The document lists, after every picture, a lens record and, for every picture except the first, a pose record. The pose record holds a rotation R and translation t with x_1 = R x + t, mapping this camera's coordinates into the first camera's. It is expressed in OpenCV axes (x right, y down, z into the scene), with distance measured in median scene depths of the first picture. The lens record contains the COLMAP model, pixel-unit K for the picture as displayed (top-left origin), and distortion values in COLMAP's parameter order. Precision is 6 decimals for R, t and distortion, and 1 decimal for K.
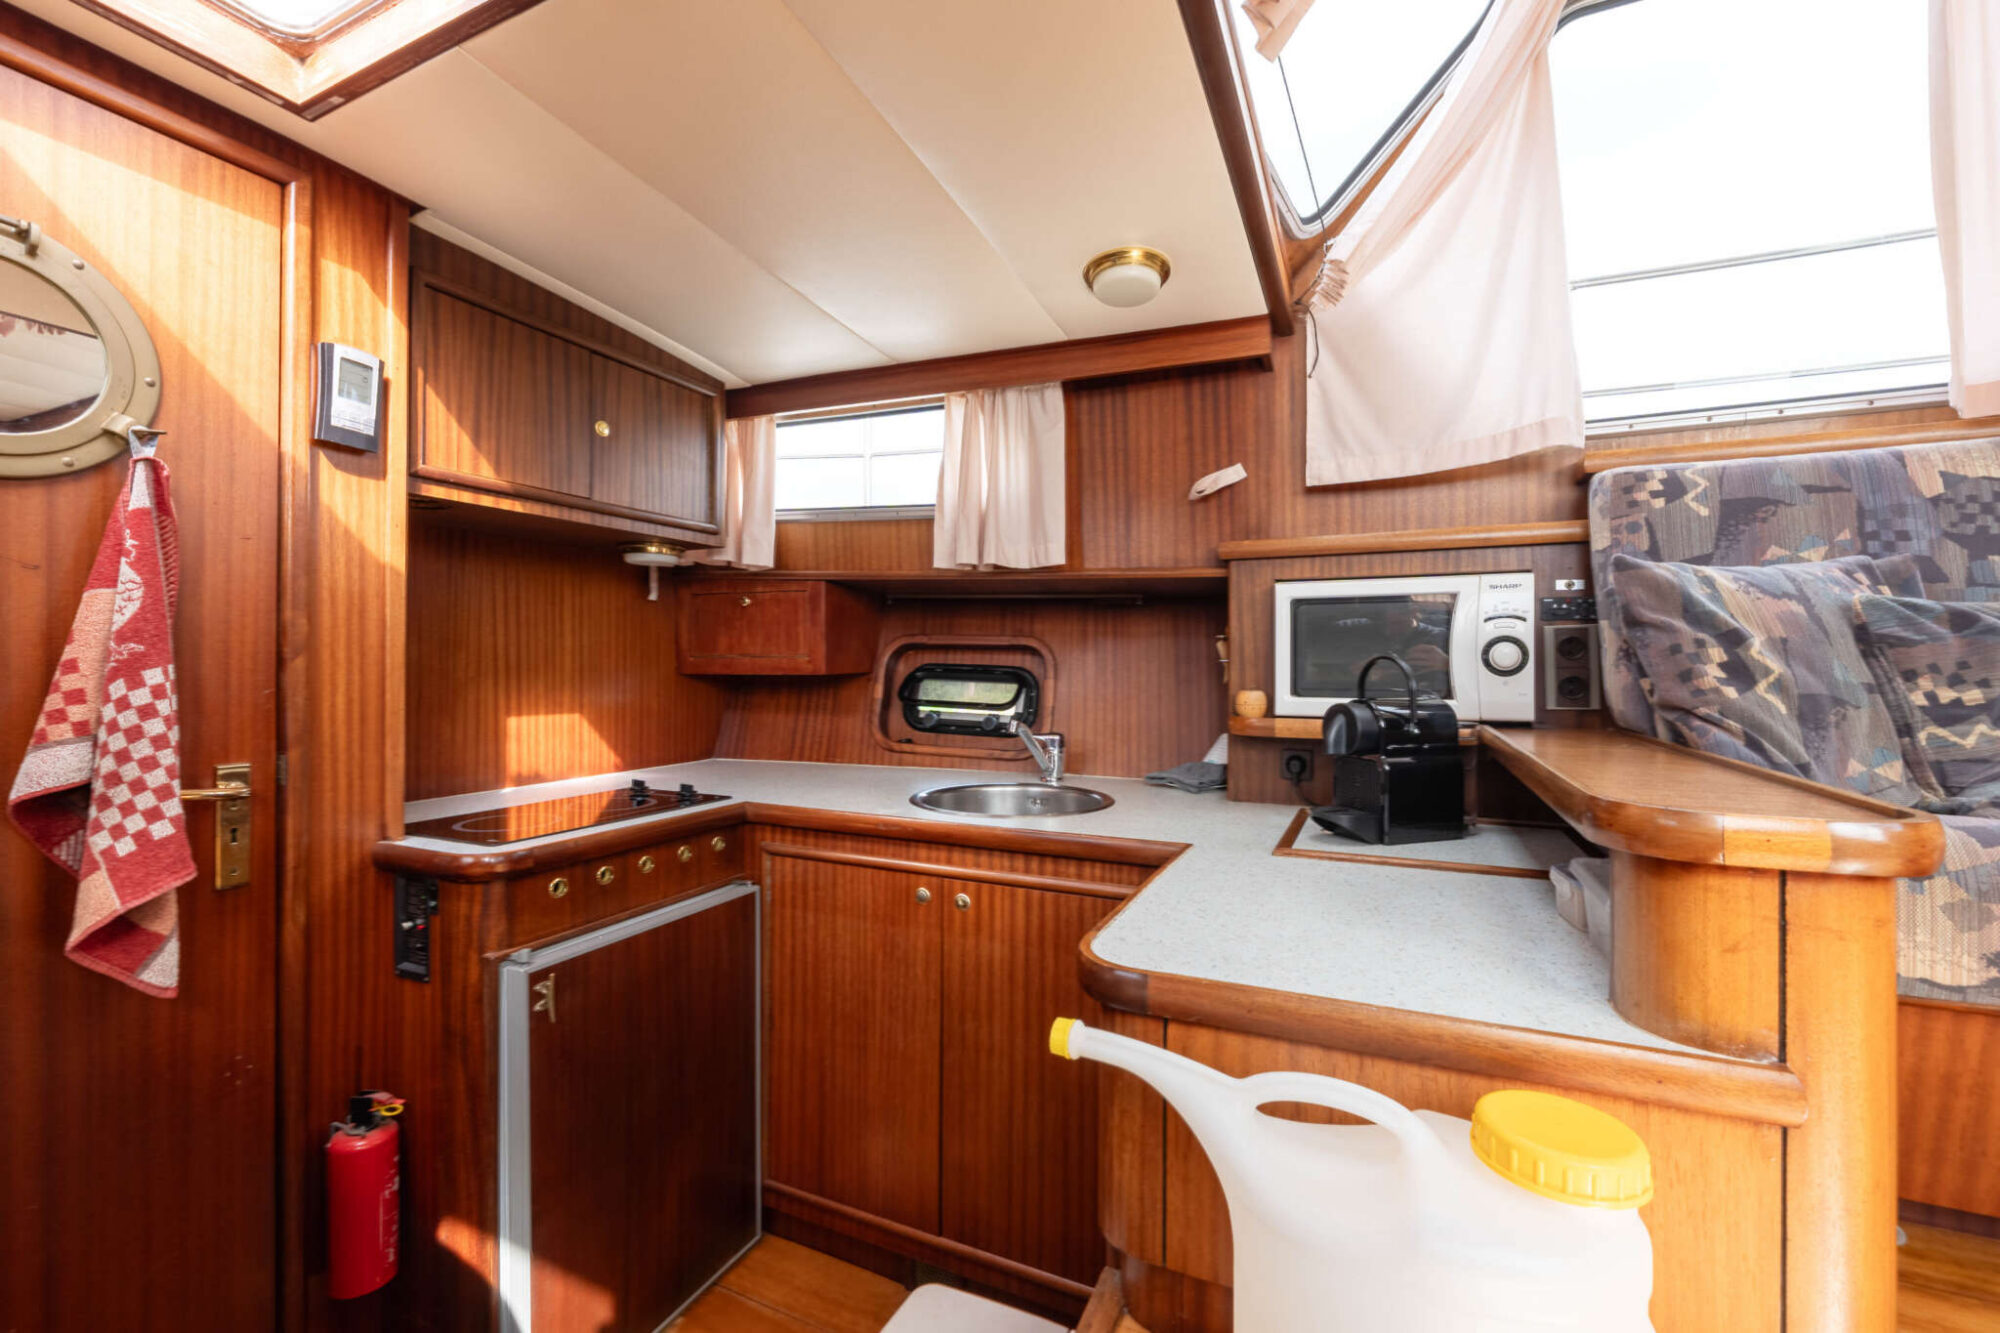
lens RADIAL K [[838.8, 0, 994.2], [0, 838.8, 659.5], [0, 0, 1]] dist [-0.004862, -0.000521]
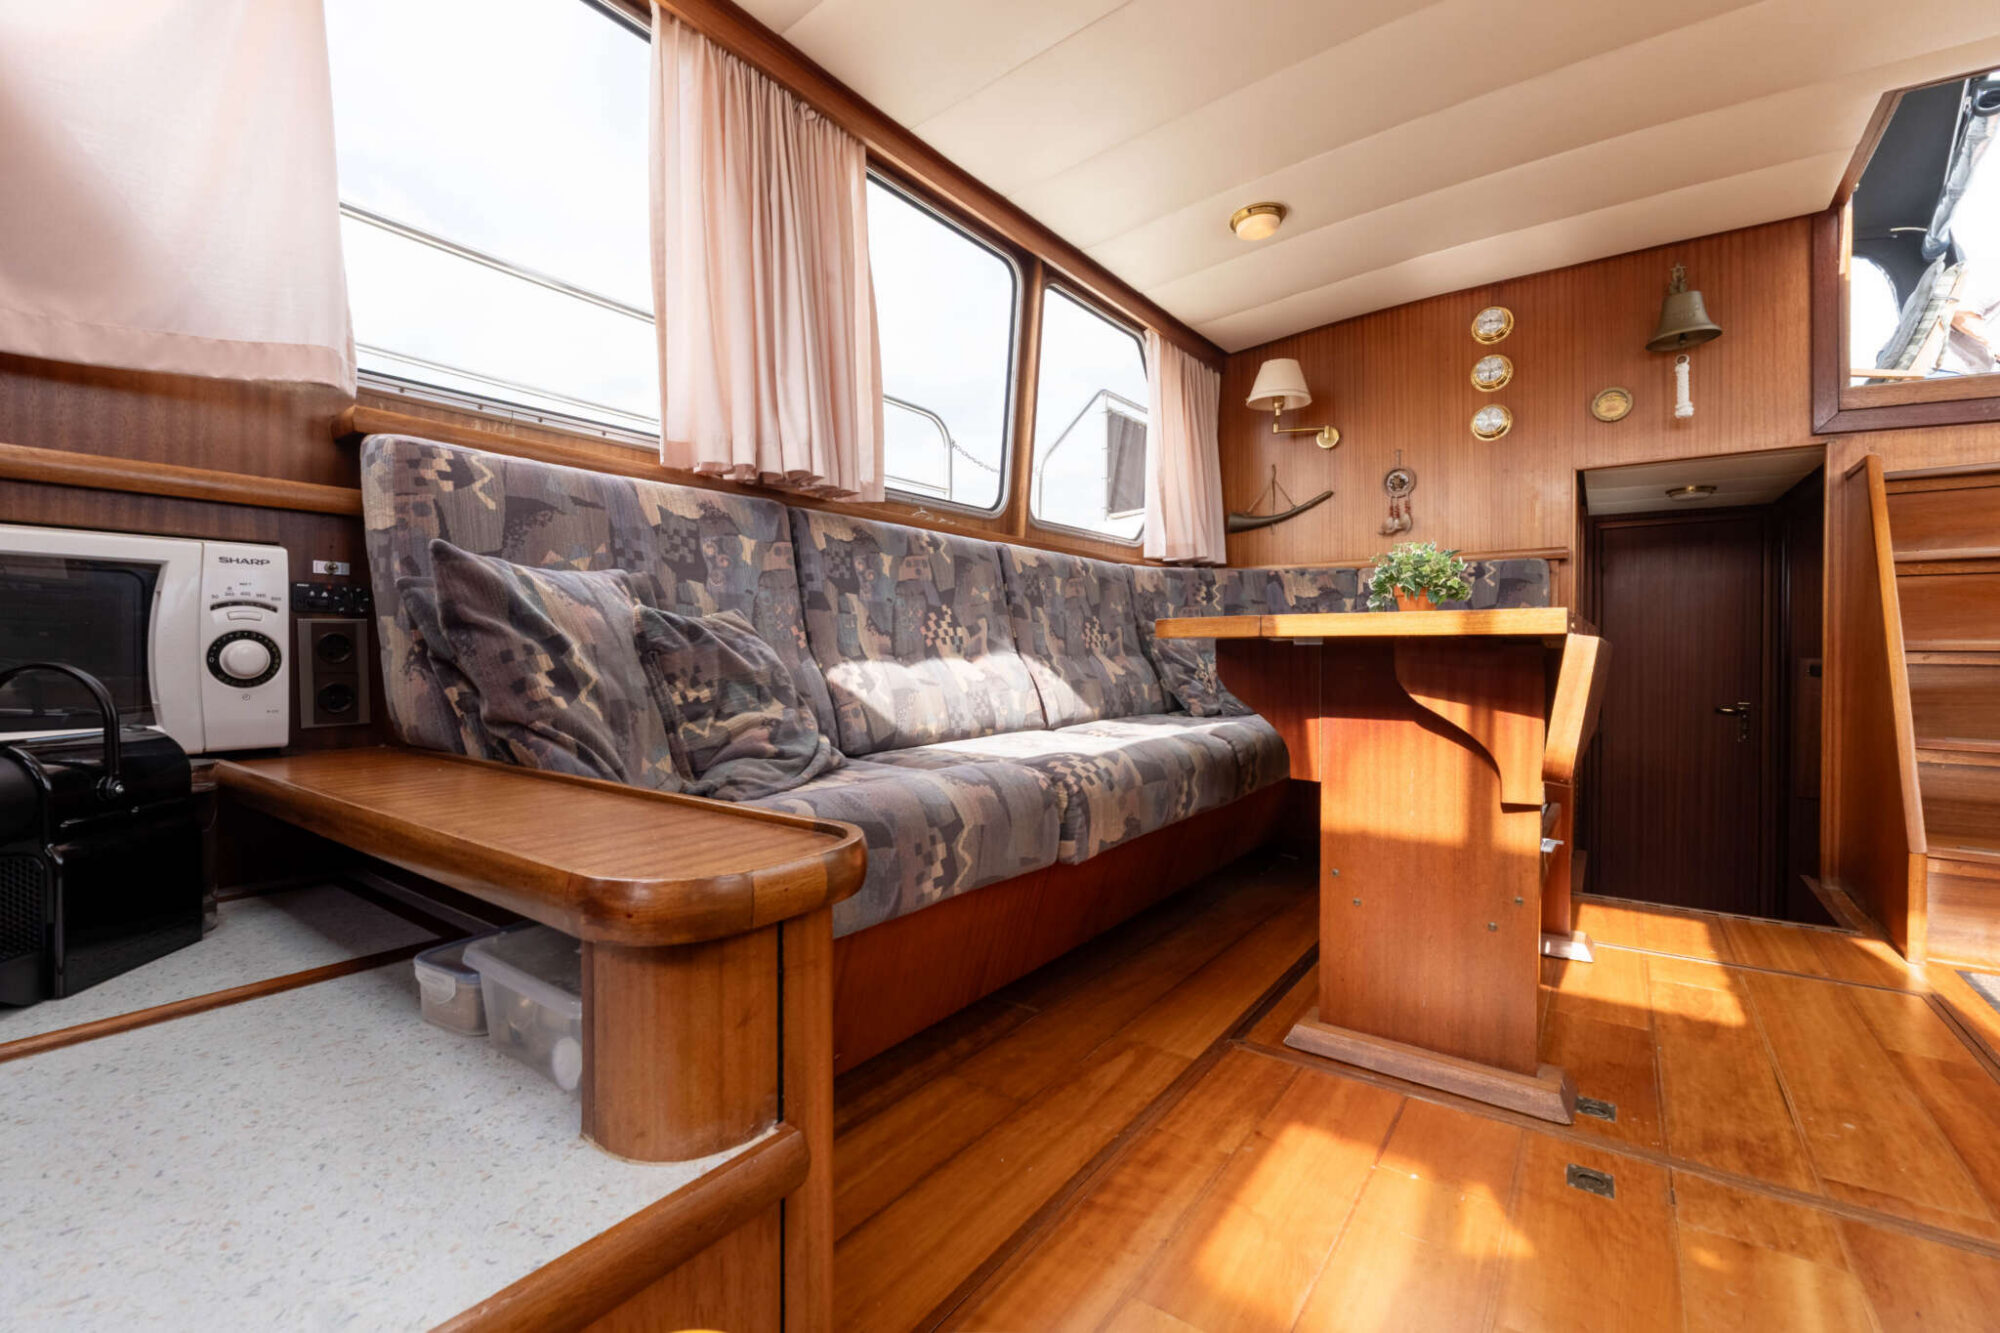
lens RADIAL K [[838.8, 0, 998.9], [0, 838.8, 660.3], [0, 0, 1]] dist [-0.004862, -0.000521]
pose [[0.187531, -0.009458, 0.982213, 0.036648], [-0.008087, 0.999905, 0.011173, -0.018885], [-0.982225, -0.010038, 0.187436, 0.272973]]
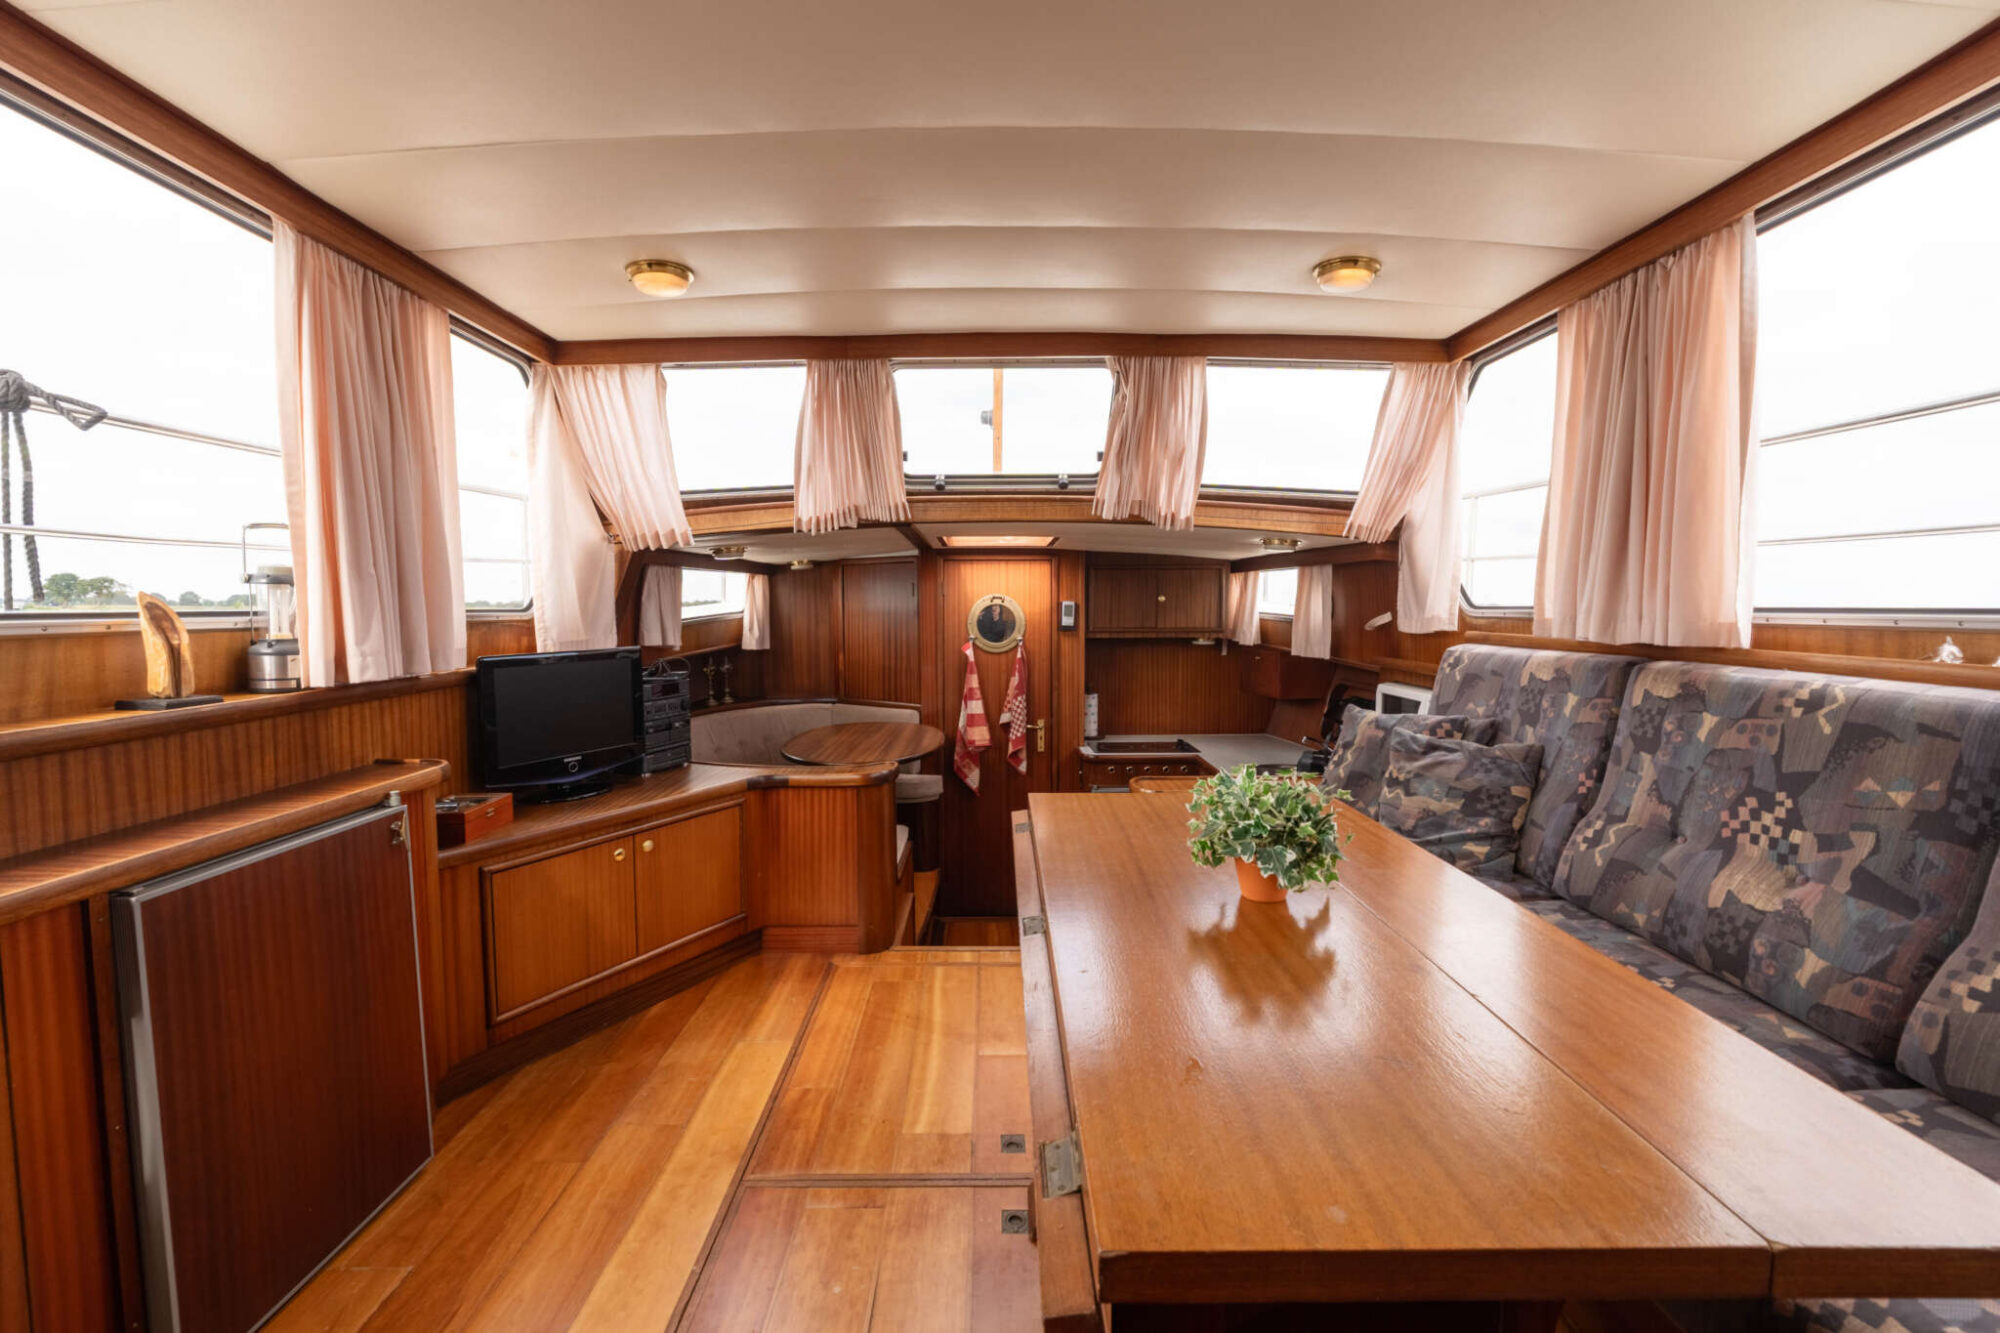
lens RADIAL K [[838.8, 0, 1001.6], [0, 838.8, 663.8], [0, 0, 1]] dist [-0.004862, -0.000521]
pose [[0.443055, 0.064795, -0.894150, 2.098296], [0.008703, 0.997027, 0.076562, -0.367401], [0.896452, -0.041703, 0.441174, -0.729719]]
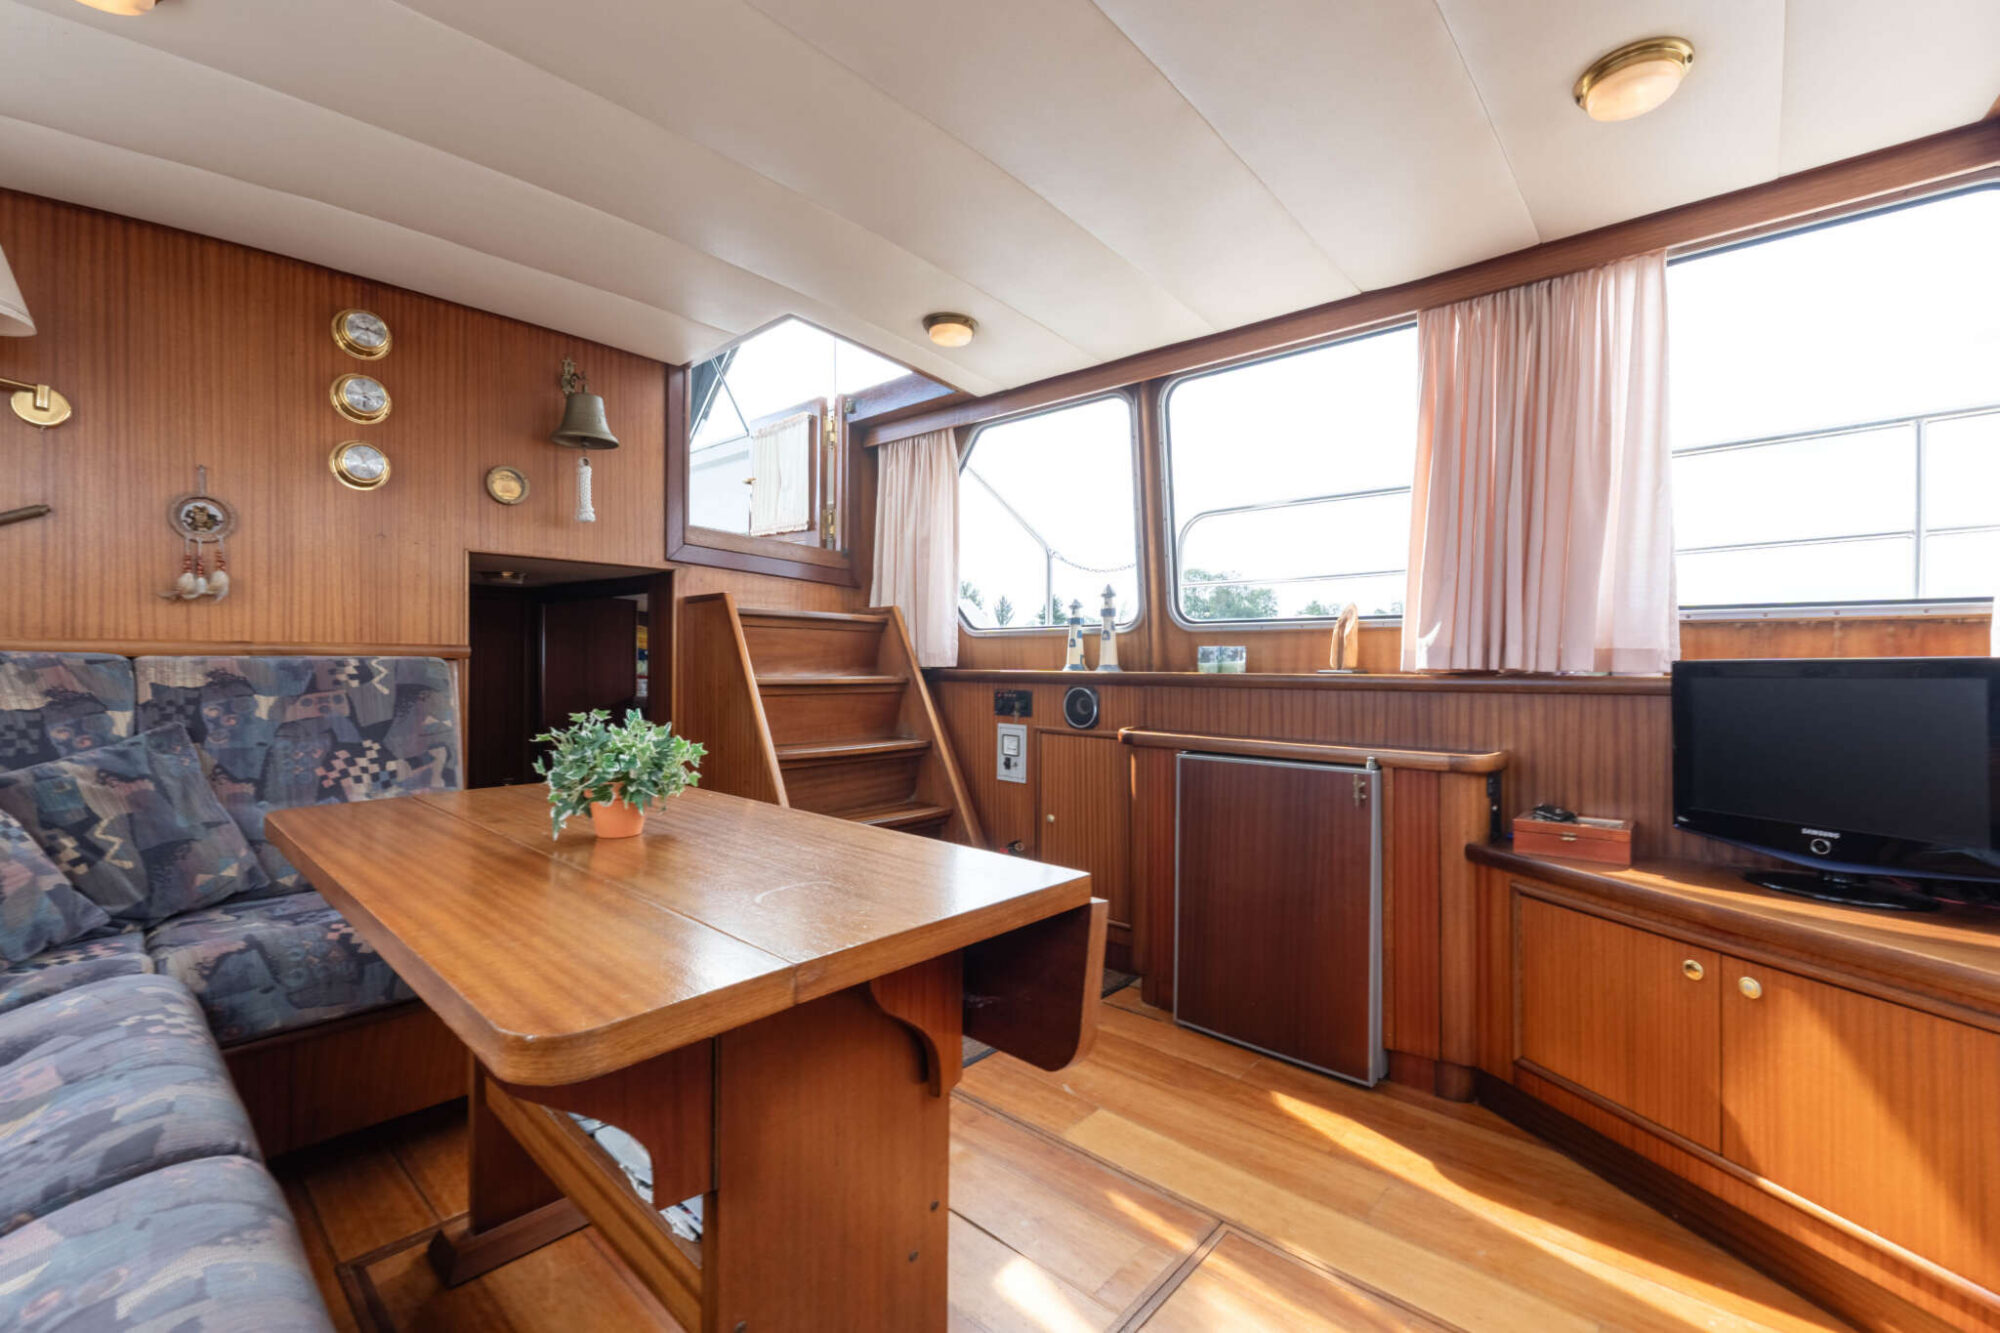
lens RADIAL K [[838.8, 0, 990.9], [0, 838.8, 659.8], [0, 0, 1]] dist [-0.004862, -0.000521]
pose [[-0.958108, -0.001560, 0.286402, 0.834842], [-0.004752, 0.999934, -0.010450, -0.247984], [-0.286367, -0.011373, -0.958052, 0.618366]]
